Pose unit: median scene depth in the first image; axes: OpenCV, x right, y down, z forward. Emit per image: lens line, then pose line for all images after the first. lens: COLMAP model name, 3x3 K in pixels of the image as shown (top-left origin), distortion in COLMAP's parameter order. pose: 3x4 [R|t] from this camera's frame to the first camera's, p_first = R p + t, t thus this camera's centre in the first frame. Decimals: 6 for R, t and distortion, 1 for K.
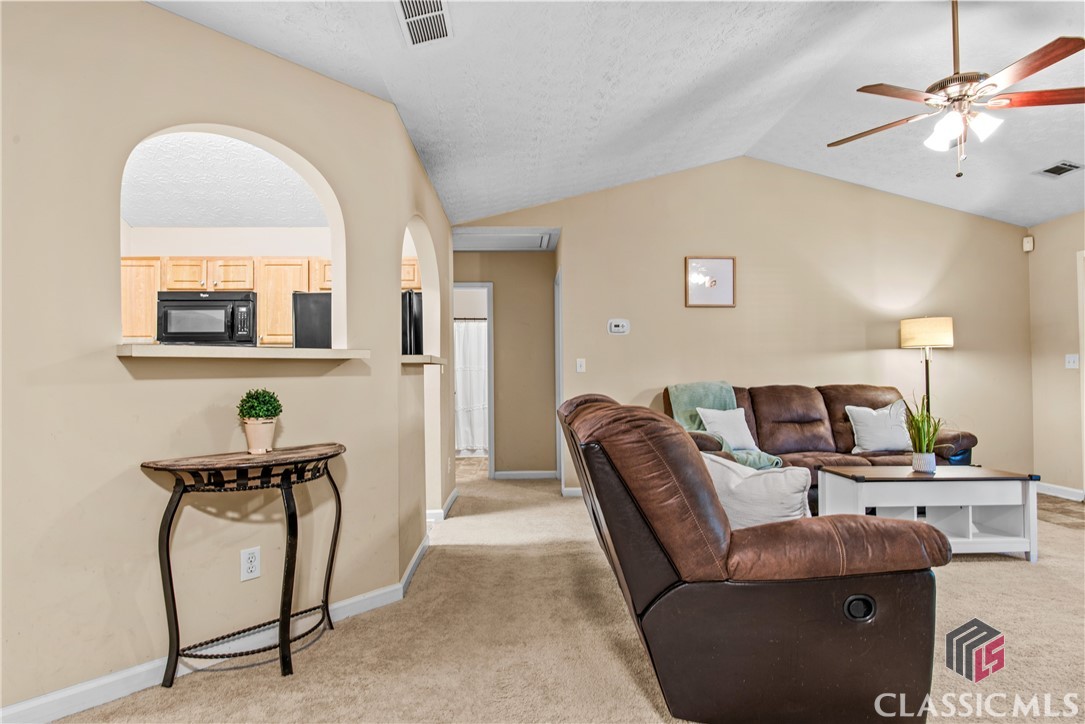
lens RADIAL K [[618.2, 0, 542.5], [0, 618.2, 362.0], [0, 0, 1]] dist [-0.002920, 0.000048]
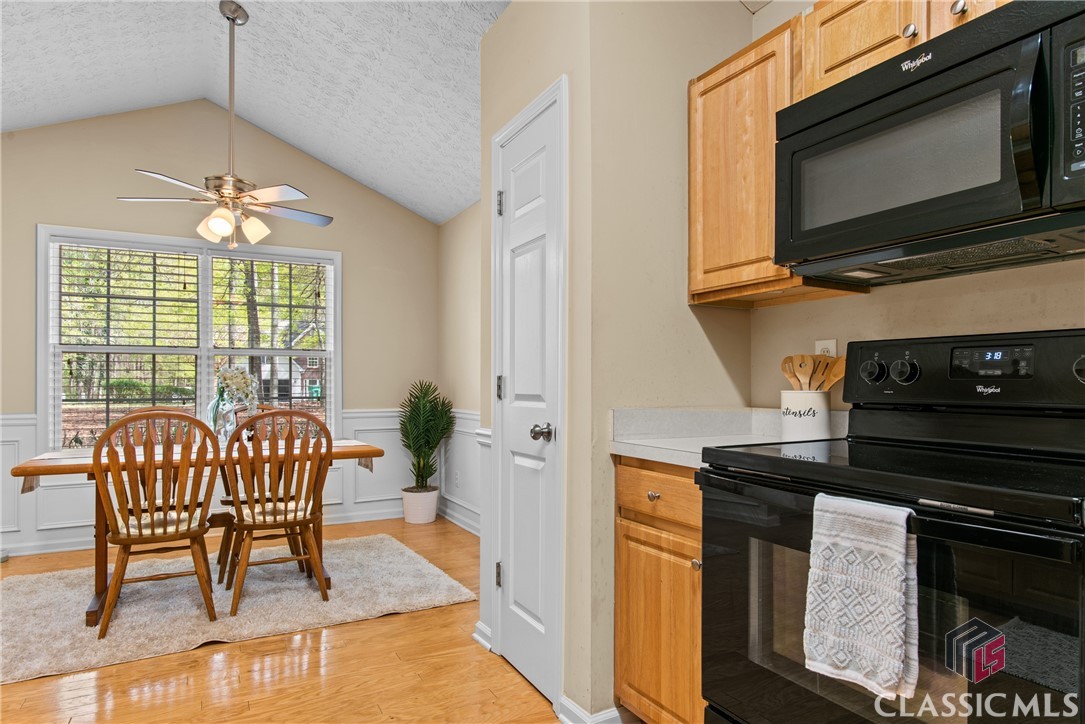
lens RADIAL K [[623.9, 0, 542.3], [0, 623.9, 382.9], [0, 0, 1]] dist [-0.004764, -0.000125]
pose [[0.449714, 0.005810, -0.893154, -0.400809], [0.014573, 0.999798, 0.013841, 0.023856], [0.893054, -0.019240, 0.449538, 0.773239]]
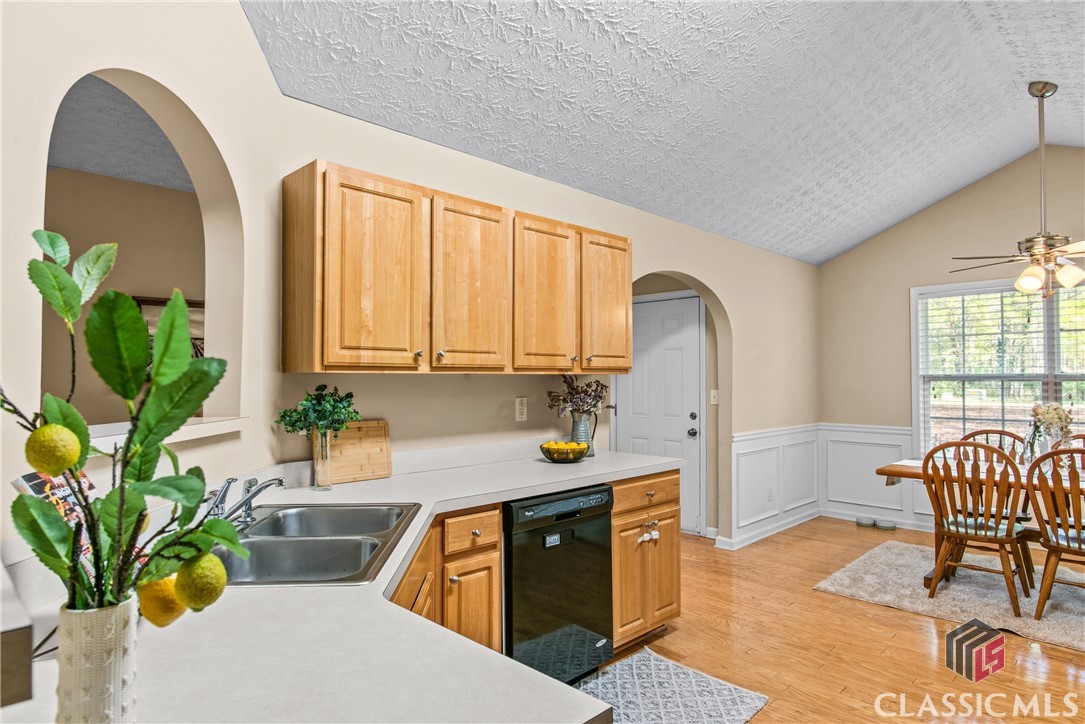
lens RADIAL K [[618.2, 0, 542.5], [0, 618.2, 362.0], [0, 0, 1]] dist [-0.002920, 0.000048]
pose [[-0.732529, -0.006787, -0.680702, -0.184556], [0.023375, 0.999110, -0.035116, -0.027299], [0.680334, -0.041635, -0.731718, 0.912582]]
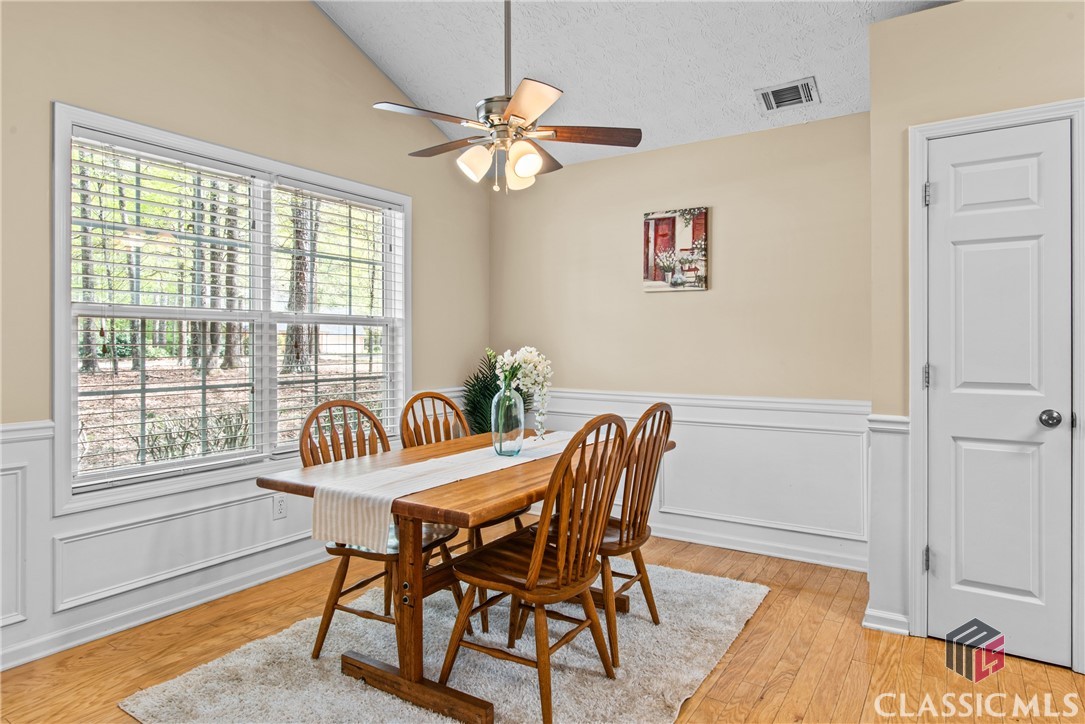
lens RADIAL K [[640.9, 0, 542.7], [0, 640.9, 346.0], [0, 0, 1]] dist [-0.004111, 0.000146]
pose [[0.817562, 0.013097, -0.575691, -0.844082], [0.002668, 0.999644, 0.026530, -0.005023], [0.575834, -0.023226, 0.817237, 0.342419]]
